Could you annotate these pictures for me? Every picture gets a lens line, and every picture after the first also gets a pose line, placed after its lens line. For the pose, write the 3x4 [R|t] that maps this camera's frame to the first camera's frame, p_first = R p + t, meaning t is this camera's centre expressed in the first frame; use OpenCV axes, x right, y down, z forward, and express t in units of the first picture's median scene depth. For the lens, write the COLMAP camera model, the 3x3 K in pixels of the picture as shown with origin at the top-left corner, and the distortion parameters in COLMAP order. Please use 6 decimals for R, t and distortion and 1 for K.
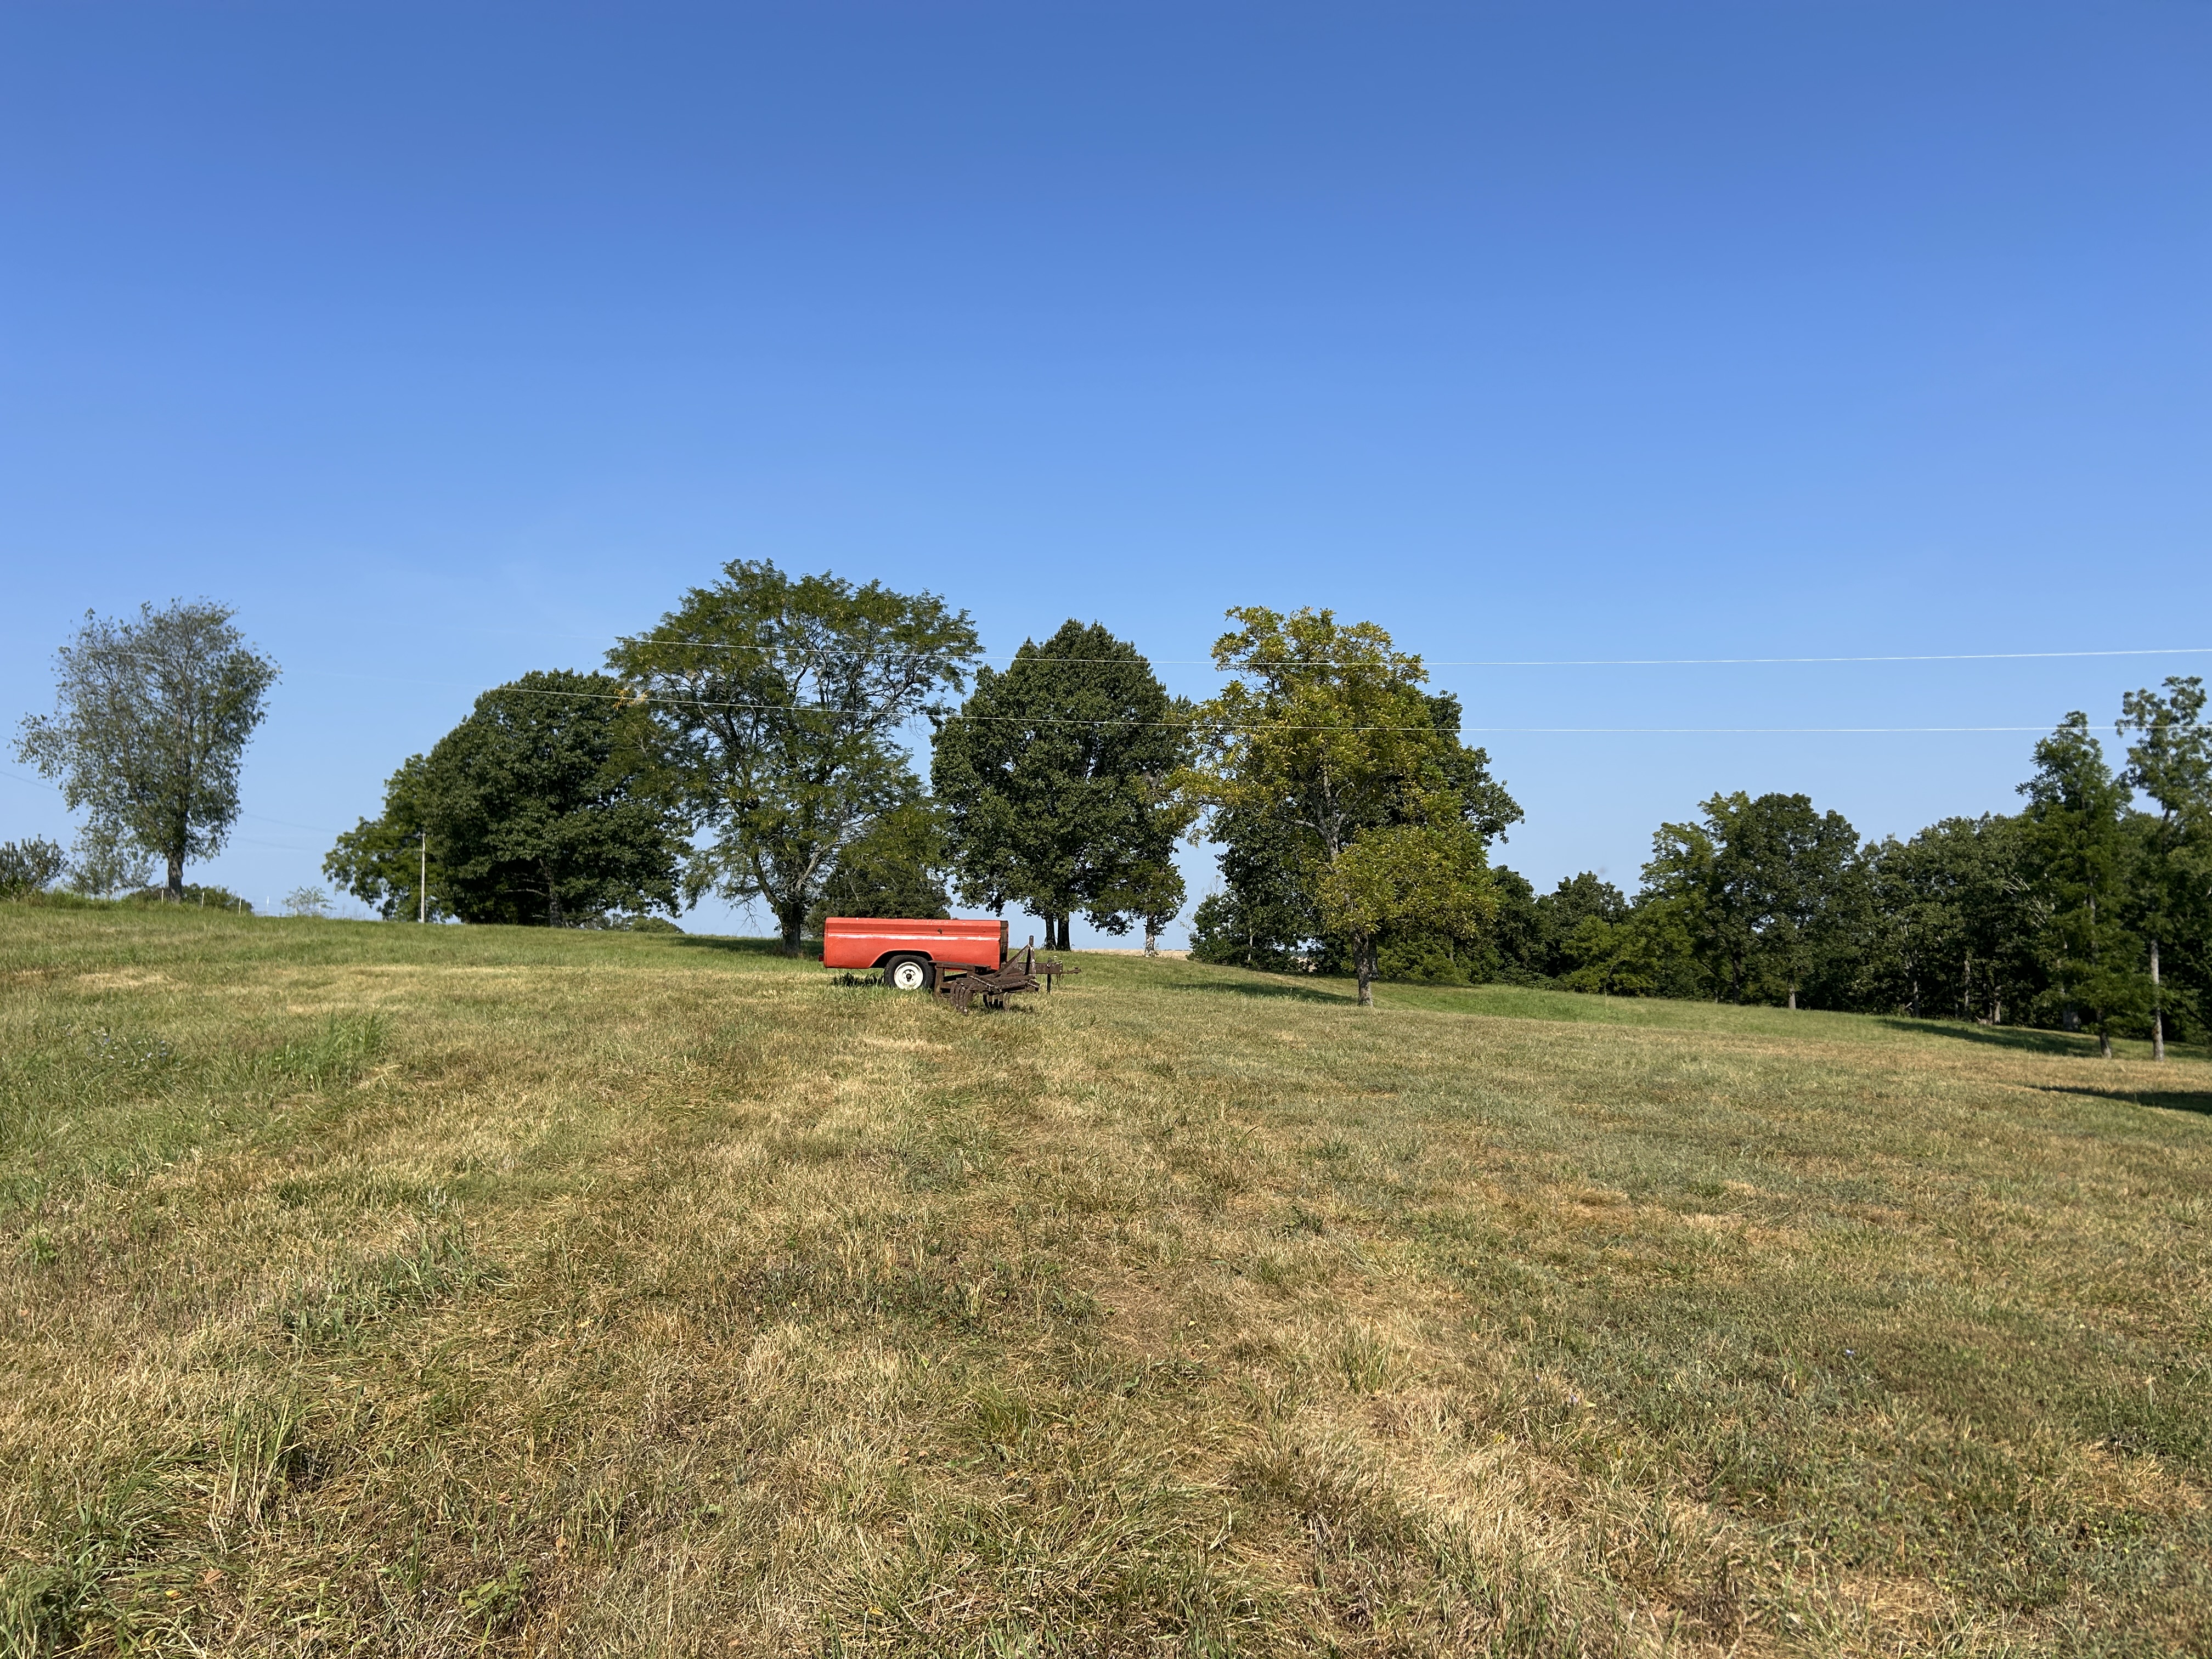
lens RADIAL K [[1640.9, 0, 1105.4], [0, 1640.9, 845.1], [0, 0, 1]] dist [0.059351, -0.066614]
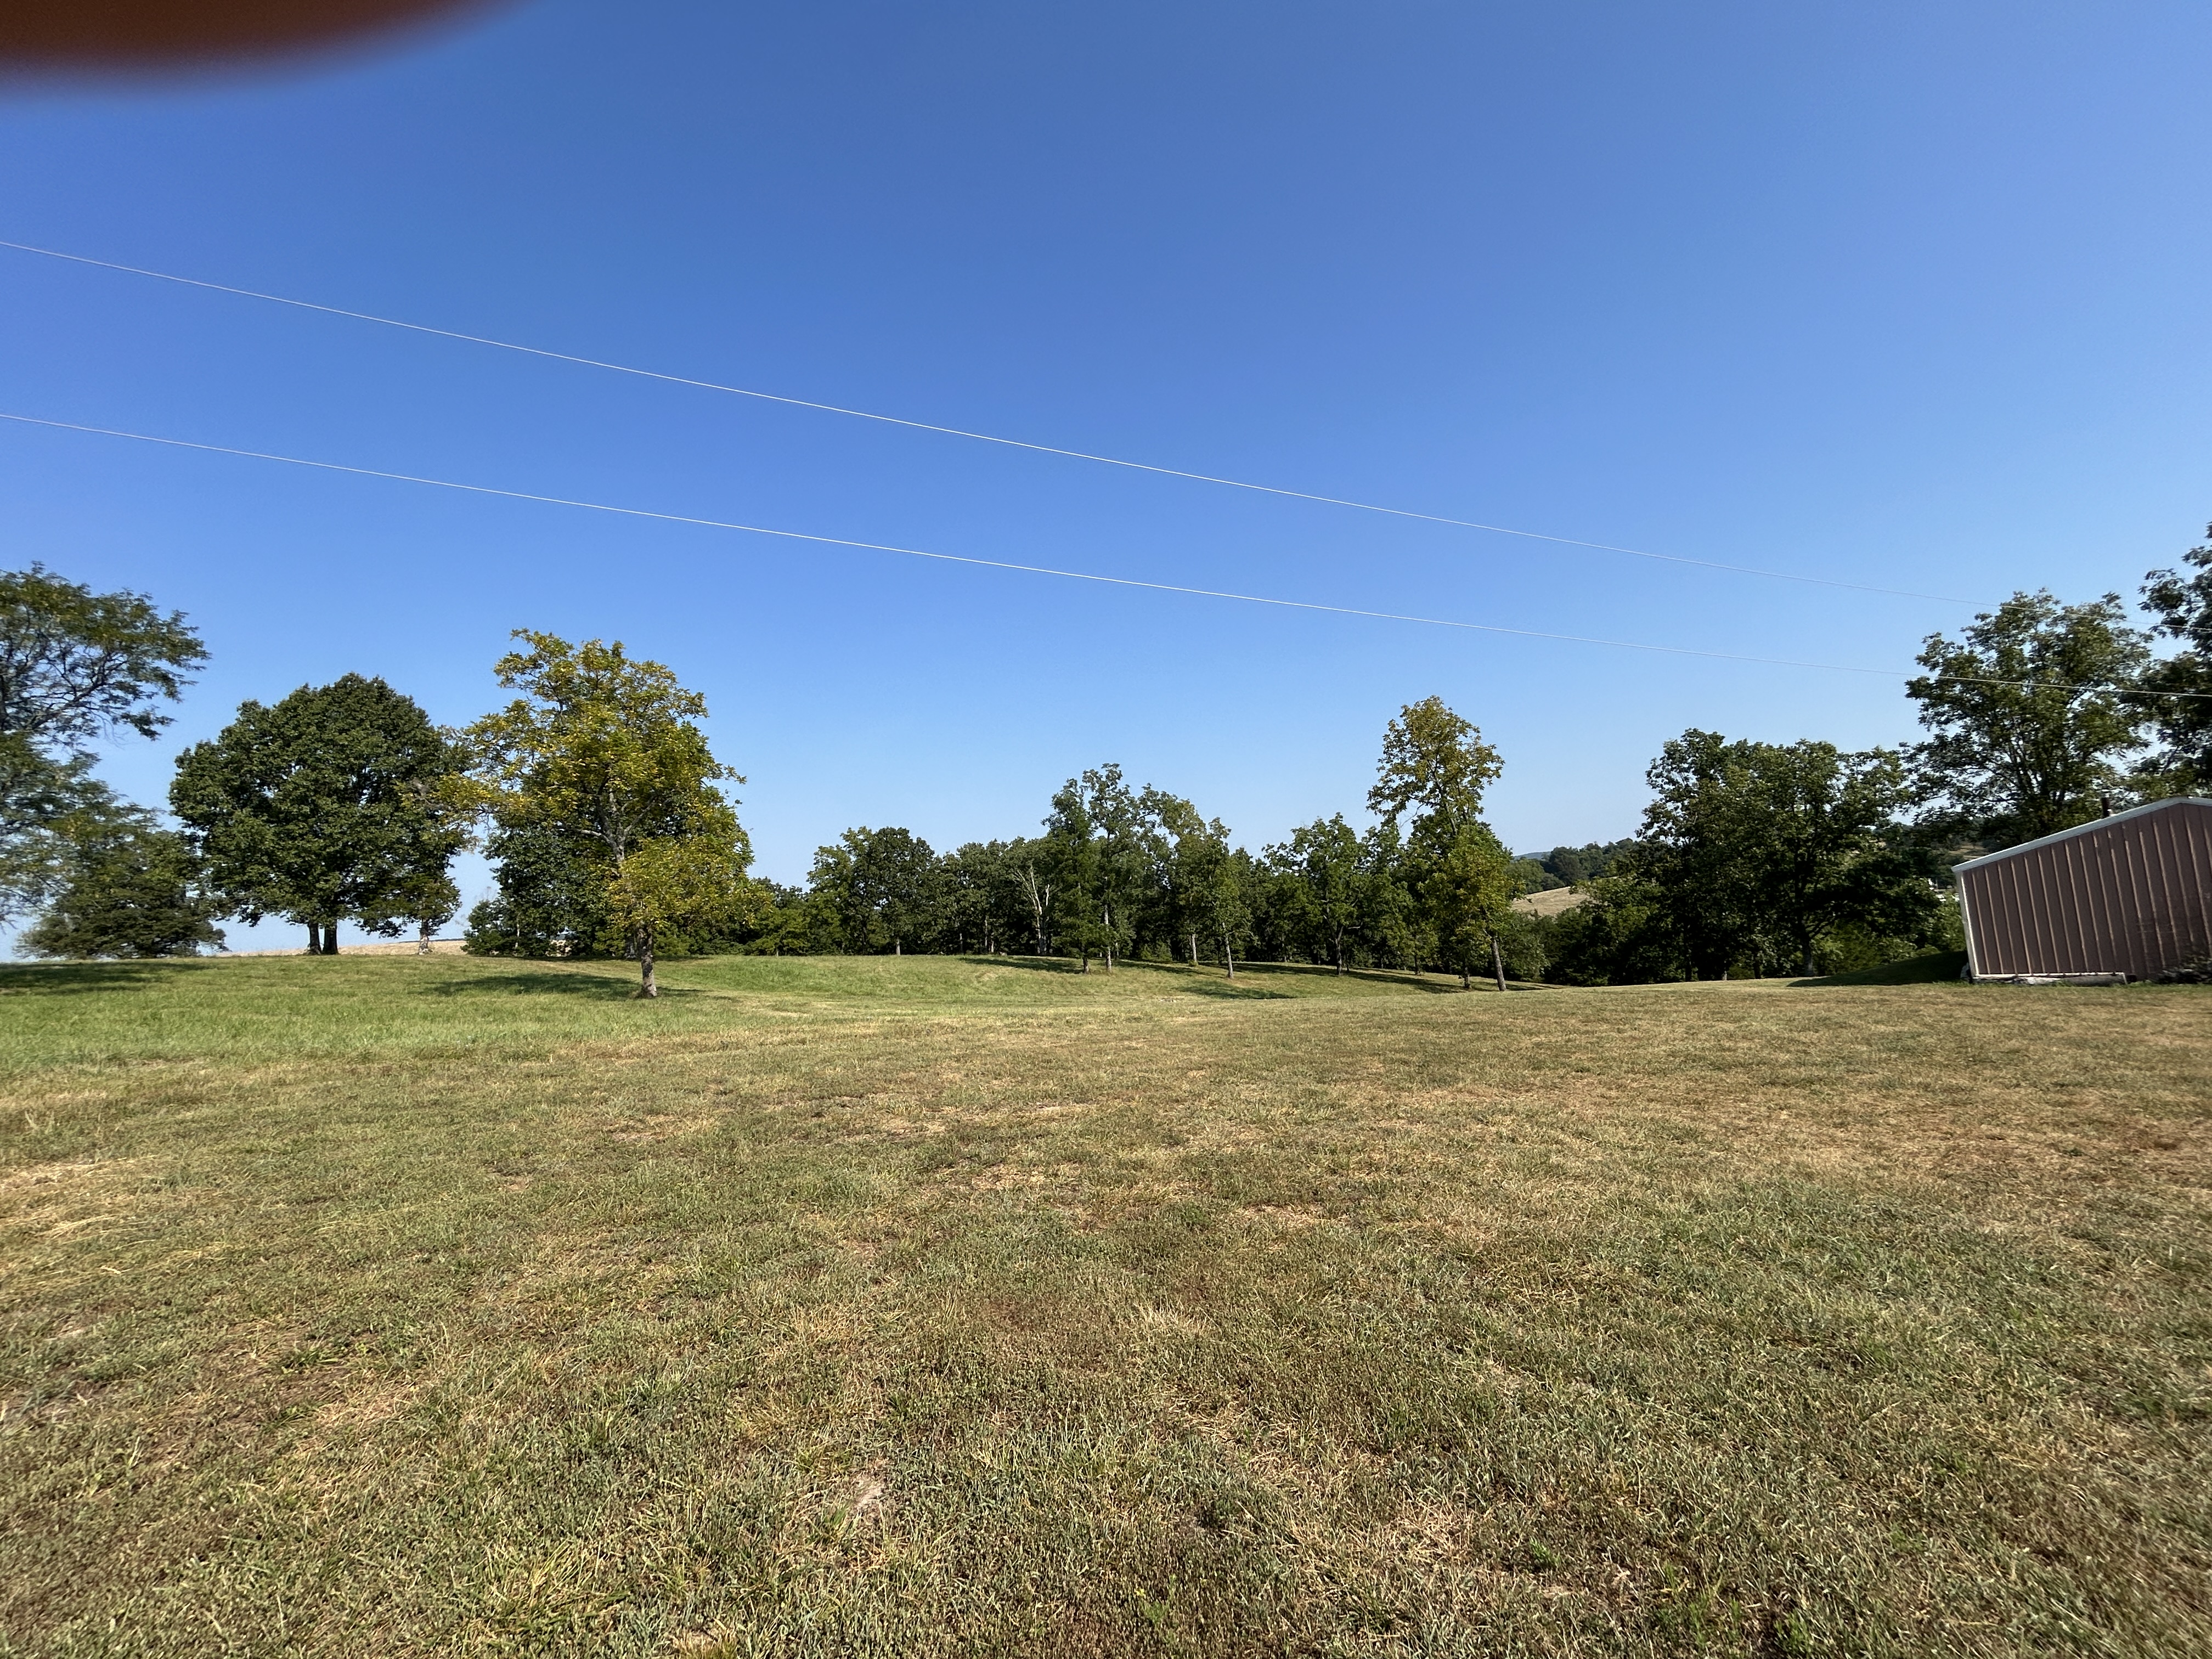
lens RADIAL K [[891.0, 0, 1102.2], [0, 891.0, 818.9], [0, 0, 1]] dist [-0.001154, -0.000082]
pose [[0.782882, 0.017468, 0.621925, 0.009070], [0.013965, 0.998861, -0.045634, 0.005635], [-0.622014, 0.044411, 0.781746, 0.174877]]
